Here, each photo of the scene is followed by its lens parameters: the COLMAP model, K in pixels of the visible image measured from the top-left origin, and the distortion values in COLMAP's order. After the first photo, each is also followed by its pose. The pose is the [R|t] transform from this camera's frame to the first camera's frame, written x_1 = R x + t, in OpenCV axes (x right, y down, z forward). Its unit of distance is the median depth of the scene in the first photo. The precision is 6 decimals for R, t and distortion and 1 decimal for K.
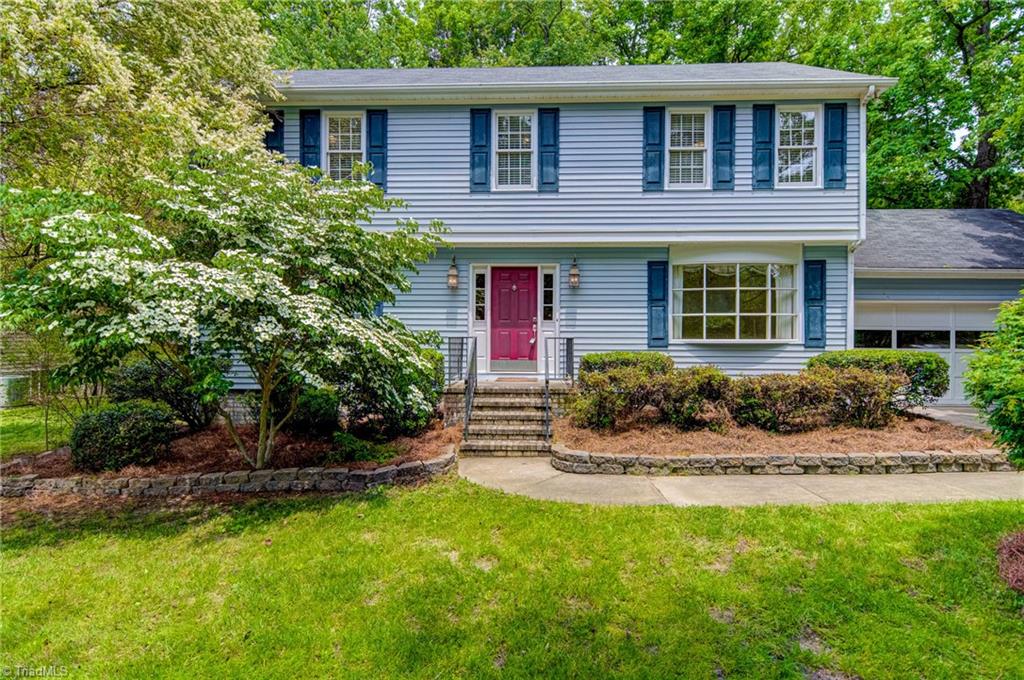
lens RADIAL K [[536.5, 0, 511.4], [0, 536.5, 340.2], [0, 0, 1]] dist [0.016703, -0.017479]
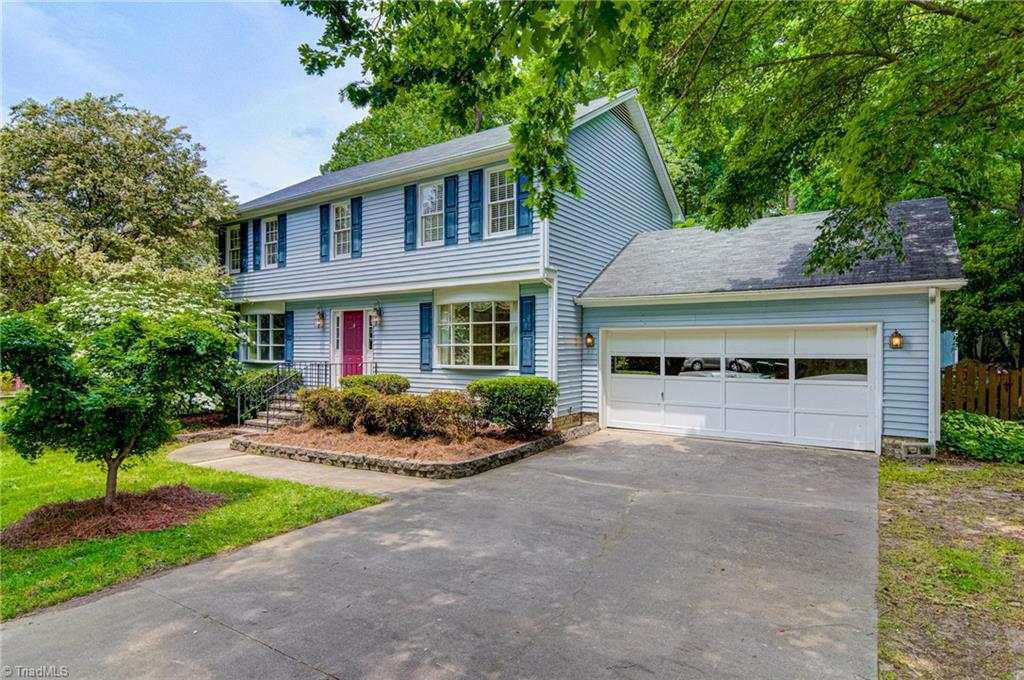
lens RADIAL K [[536.5, 0, 537.5], [0, 536.5, 340.0], [0, 0, 1]] dist [0.016703, -0.017479]
pose [[0.865249, -0.010632, -0.501229, 1.131302], [-0.006970, 0.999423, -0.033231, -0.019542], [0.501293, 0.032247, 0.864676, 0.040238]]
